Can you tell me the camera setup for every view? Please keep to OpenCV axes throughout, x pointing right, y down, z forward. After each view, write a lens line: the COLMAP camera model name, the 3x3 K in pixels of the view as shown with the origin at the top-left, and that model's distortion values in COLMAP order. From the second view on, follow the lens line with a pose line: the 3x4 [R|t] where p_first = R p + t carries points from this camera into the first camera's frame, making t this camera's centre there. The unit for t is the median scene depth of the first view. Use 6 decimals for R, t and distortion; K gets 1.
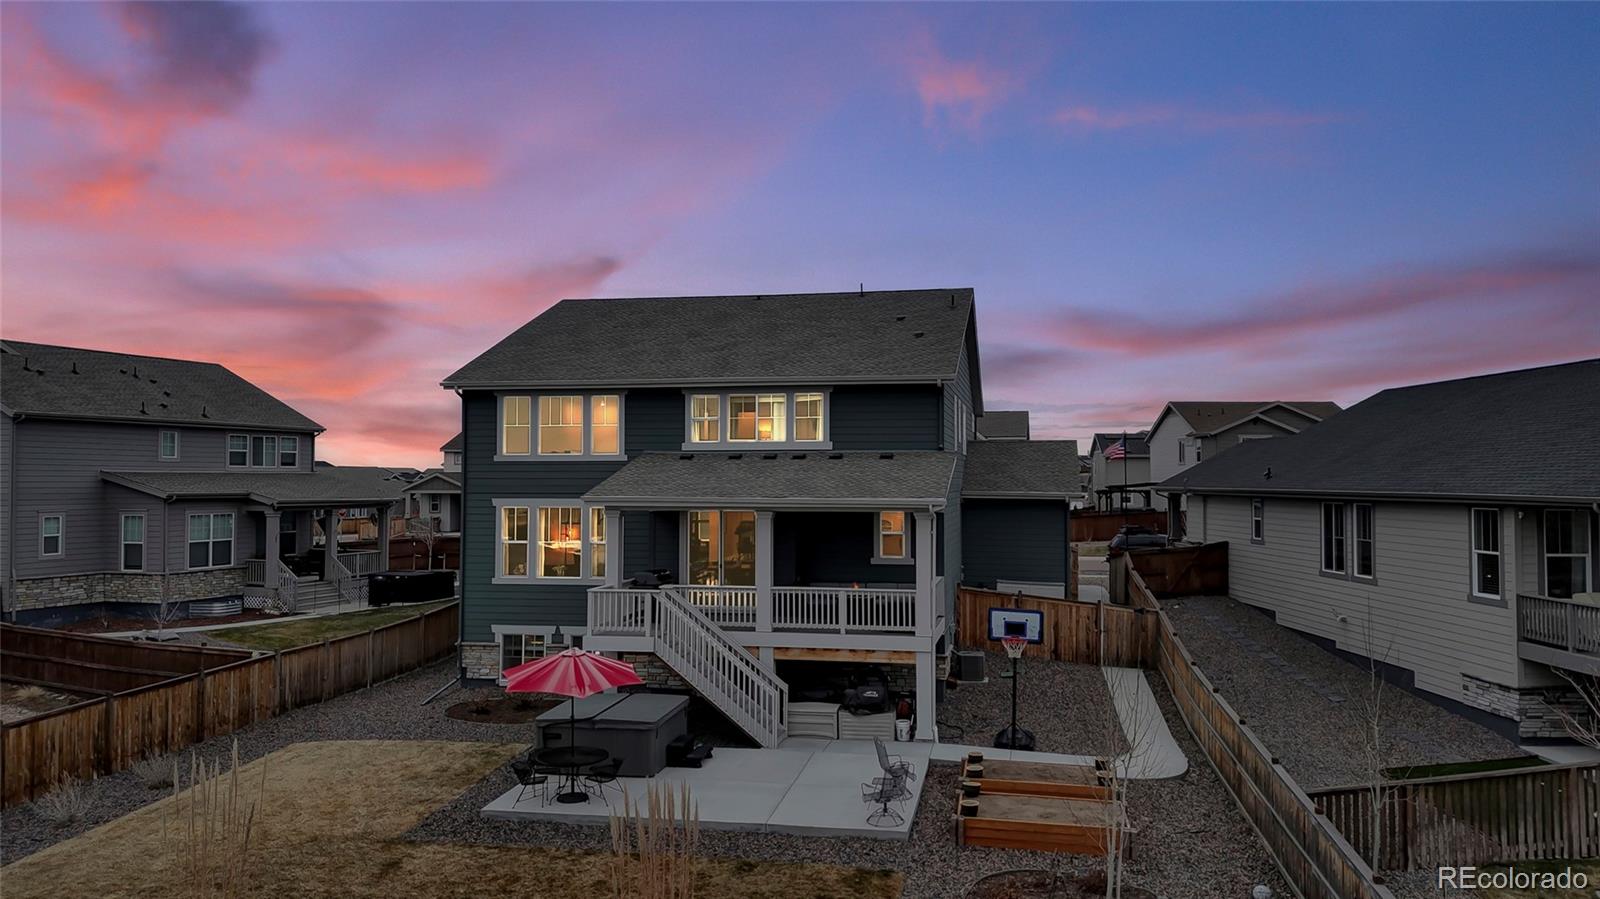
lens RADIAL K [[1144.4, 0, 810.8], [0, 1144.4, 447.7], [0, 0, 1]] dist [0.054459, -0.046385]
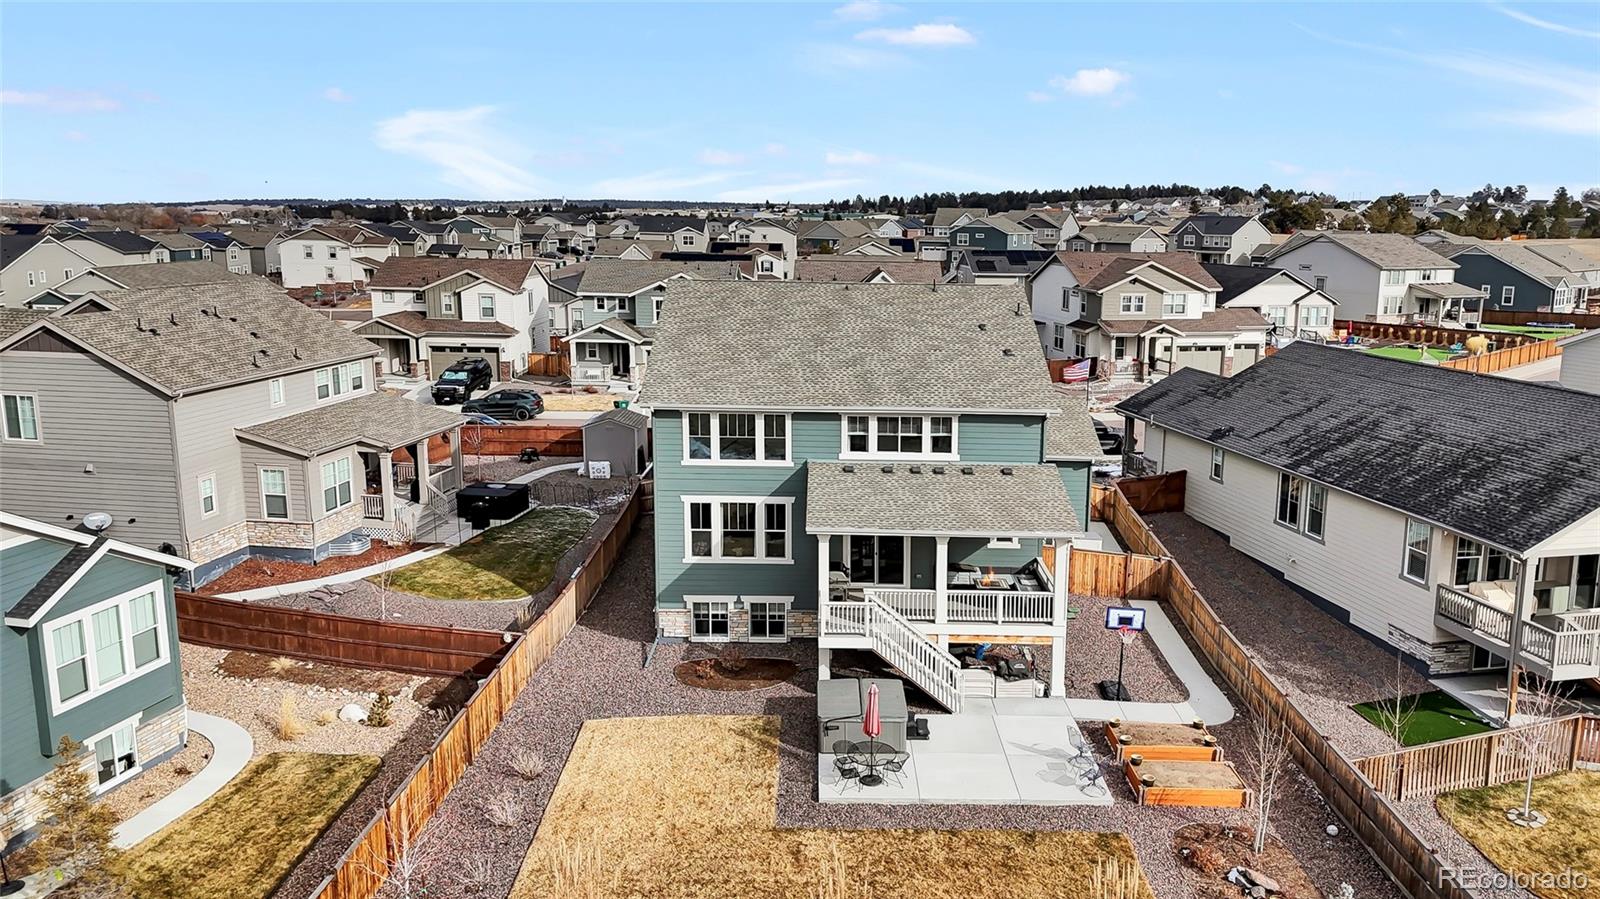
lens RADIAL K [[1182.6, 0, 799.2], [0, 1182.6, 354.1], [0, 0, 1]] dist [0.091820, -0.165553]
pose [[0.979398, -0.008841, 0.201748, -0.483567], [-0.026934, 0.984397, 0.173889, -0.390278], [-0.200137, -0.175741, 0.963878, -0.264820]]
